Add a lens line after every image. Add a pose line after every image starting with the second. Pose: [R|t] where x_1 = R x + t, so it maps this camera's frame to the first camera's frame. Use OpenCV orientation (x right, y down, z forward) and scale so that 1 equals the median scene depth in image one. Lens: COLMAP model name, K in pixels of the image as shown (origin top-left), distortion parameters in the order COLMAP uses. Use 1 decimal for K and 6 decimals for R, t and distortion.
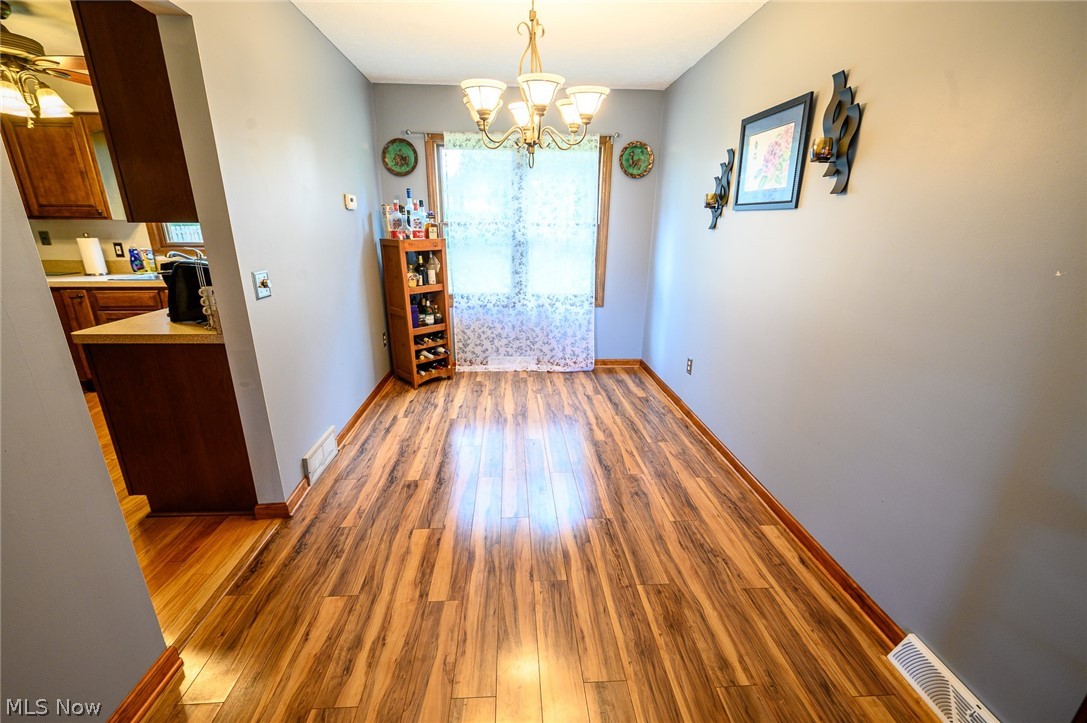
lens RADIAL K [[436.7, 0, 539.2], [0, 436.7, 362.2], [0, 0, 1]] dist [-0.003465, -0.000667]
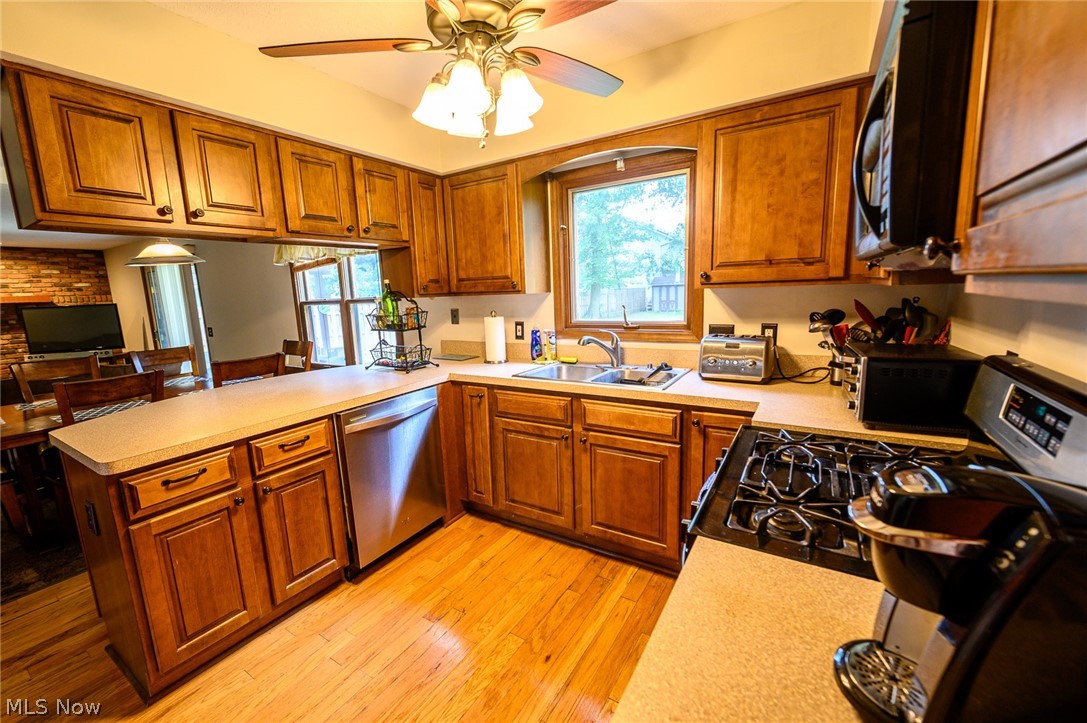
lens RADIAL K [[436.7, 0, 540.7], [0, 436.7, 361.3], [0, 0, 1]] dist [-0.003465, -0.000667]
pose [[0.818120, 0.053214, -0.572581, -0.527475], [-0.133444, 0.986097, -0.099024, -0.143175], [0.559350, 0.157421, 0.813846, 0.425150]]
